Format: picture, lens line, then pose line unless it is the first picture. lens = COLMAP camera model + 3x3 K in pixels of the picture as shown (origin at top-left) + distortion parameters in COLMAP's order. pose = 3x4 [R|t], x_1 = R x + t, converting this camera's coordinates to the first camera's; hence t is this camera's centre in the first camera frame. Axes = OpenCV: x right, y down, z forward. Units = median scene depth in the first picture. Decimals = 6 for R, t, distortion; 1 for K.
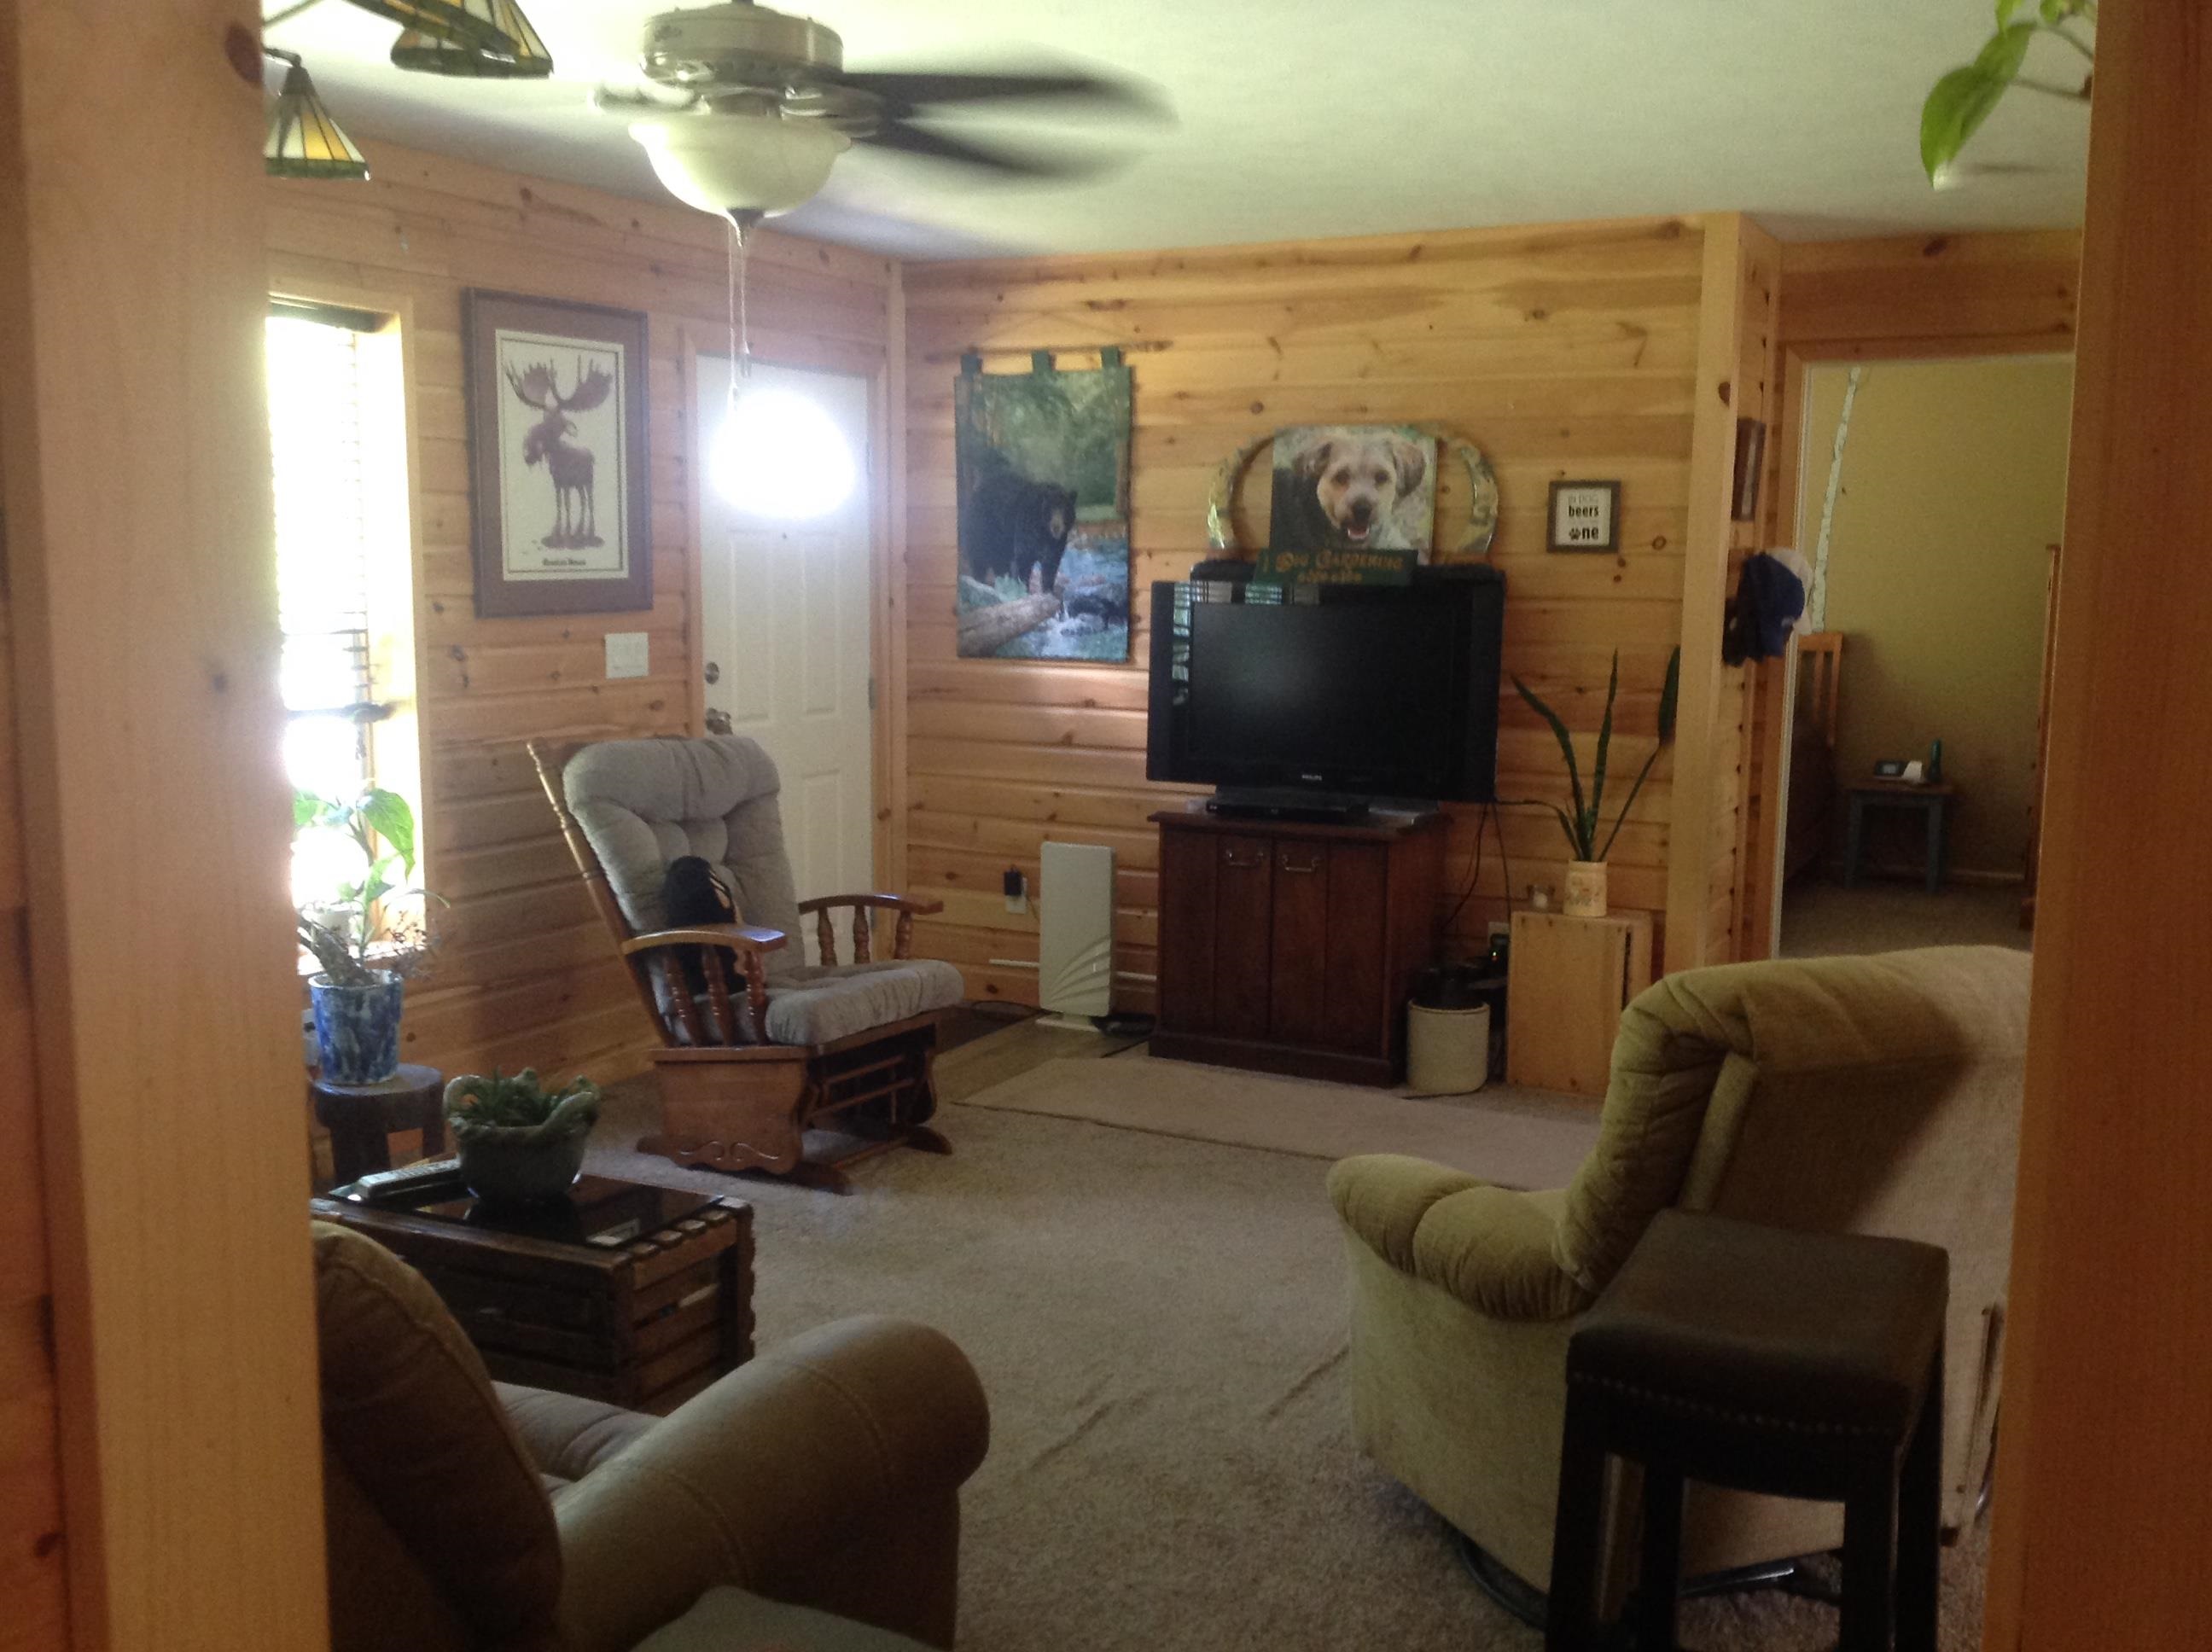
lens RADIAL K [[2097.5, 0, 1100.2], [0, 2097.5, 843.5], [0, 0, 1]] dist [0.048145, 0.000000]
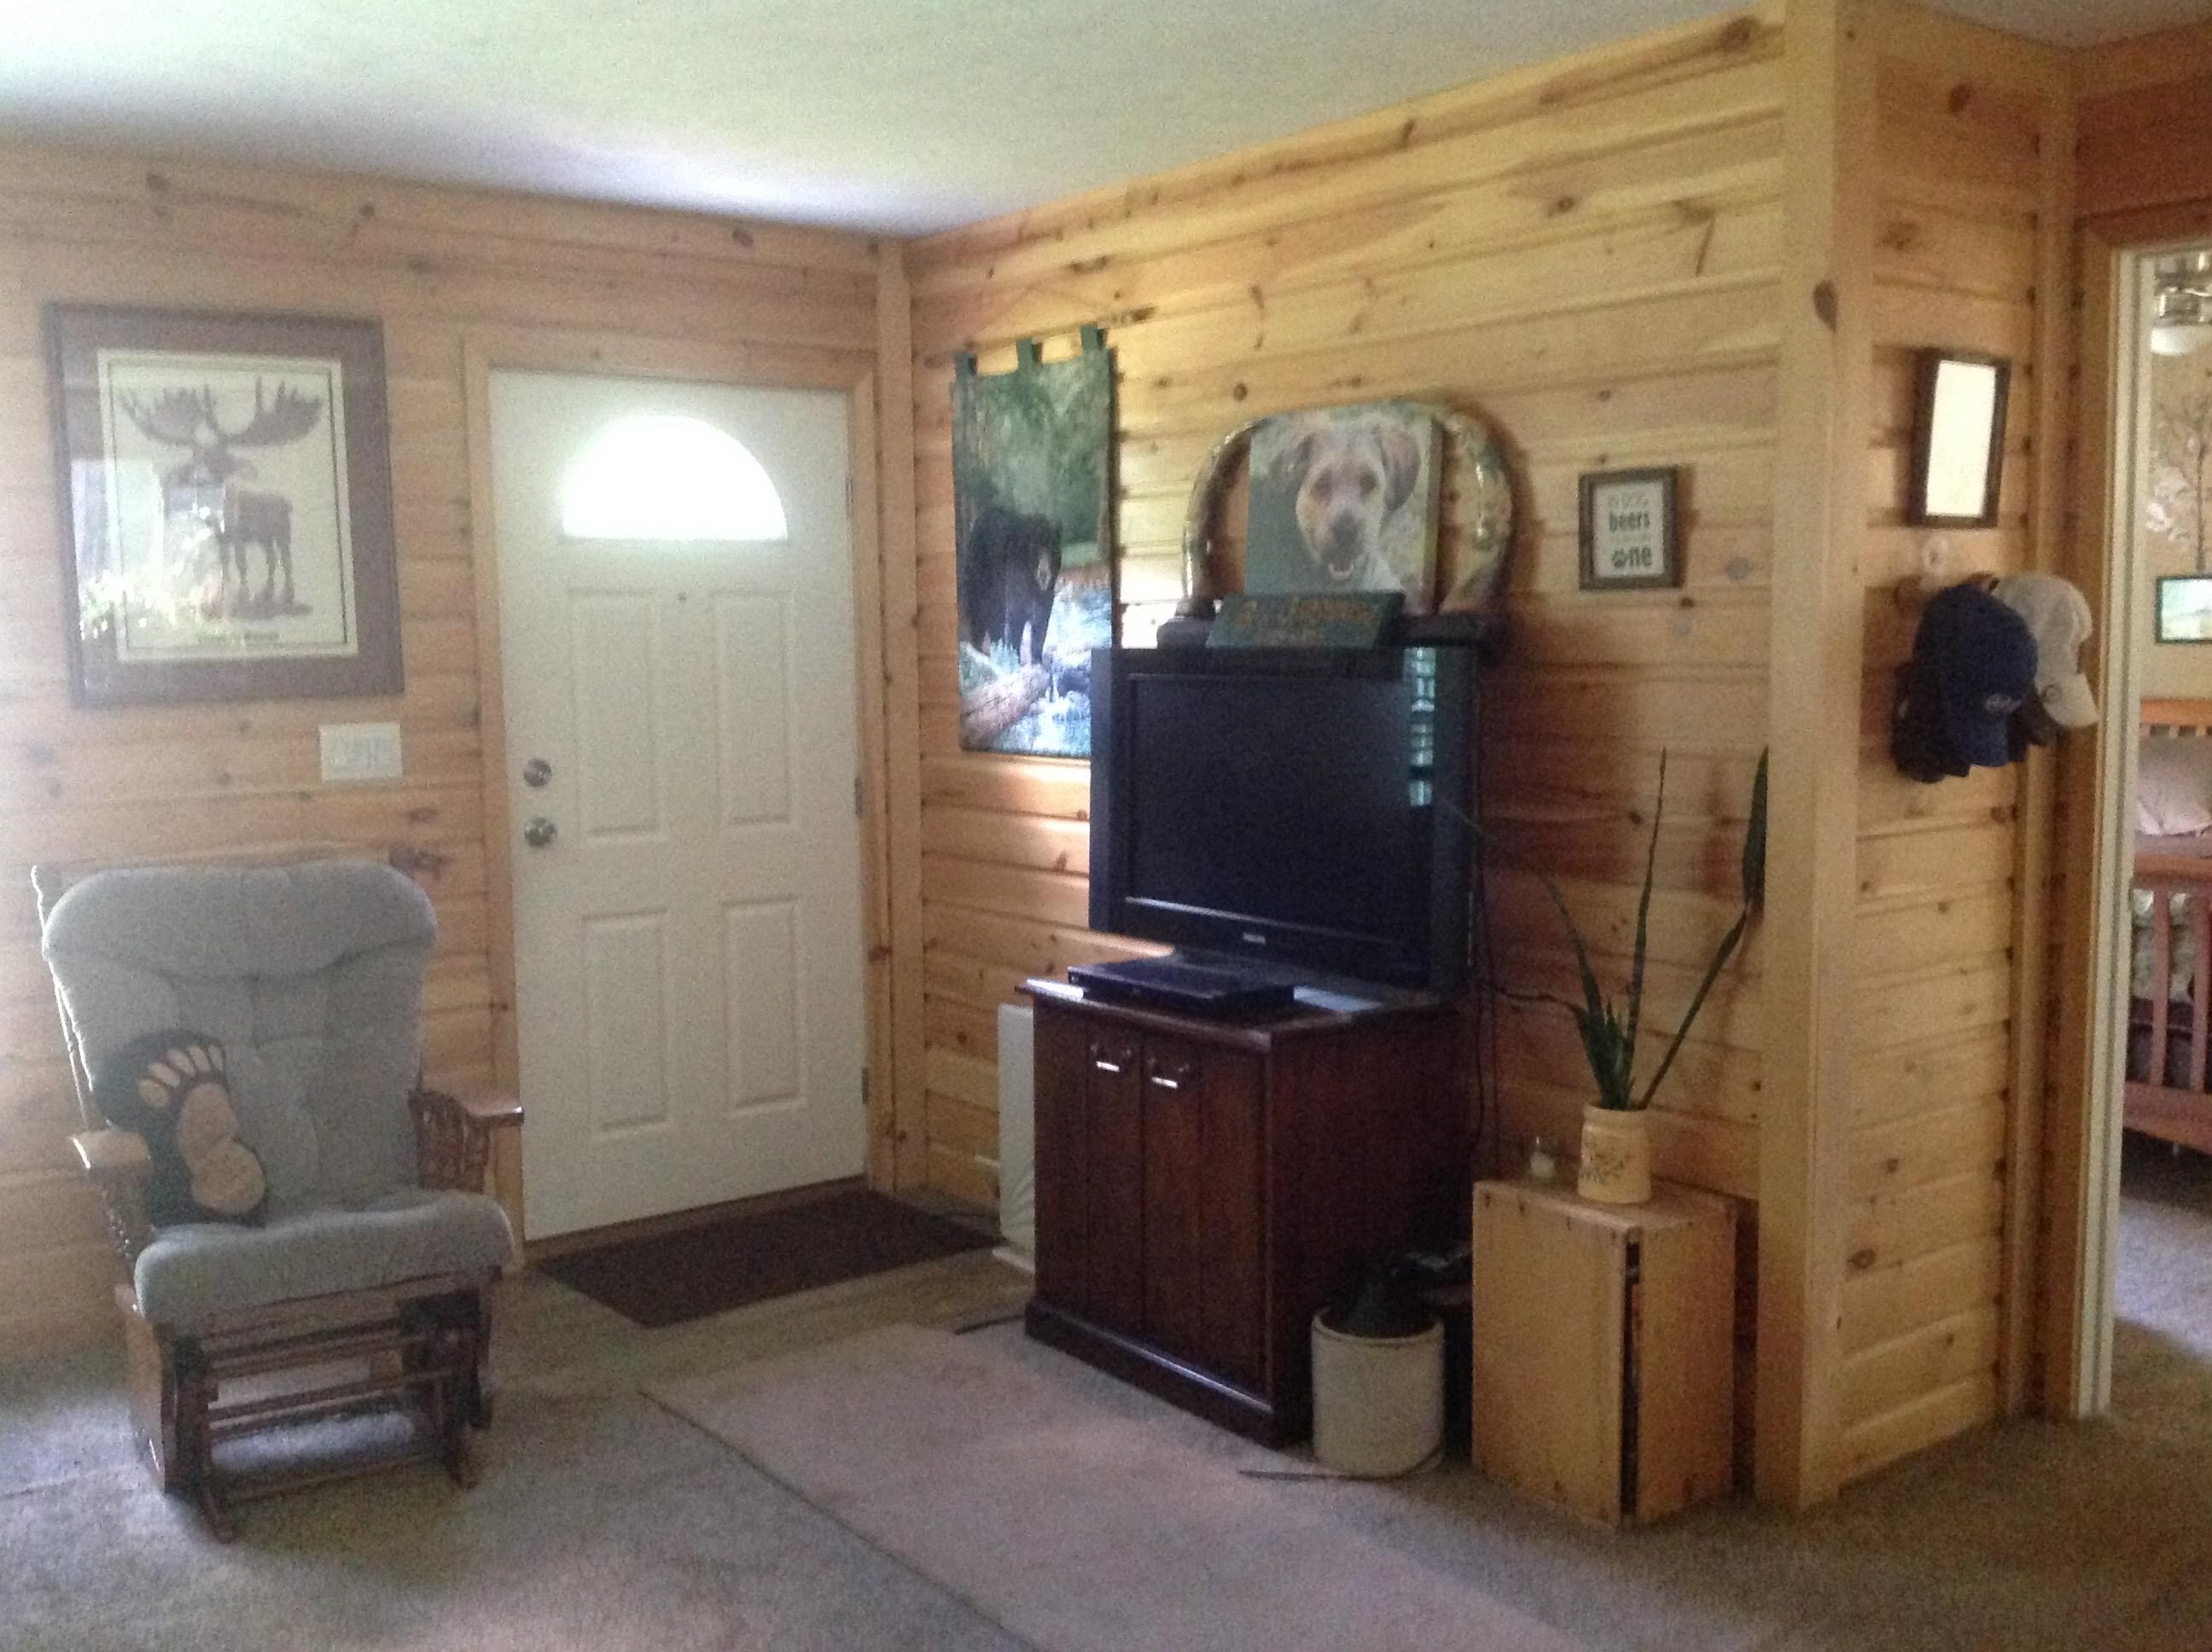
lens RADIAL K [[2097.5, 0, 1109.2], [0, 2097.5, 810.5], [0, 0, 1]] dist [0.048145, 0.000000]
pose [[0.895858, 0.017982, -0.443976, 0.350880], [-0.038593, 0.998554, -0.037432, -0.045381], [0.442661, 0.050668, 0.895257, 0.386148]]
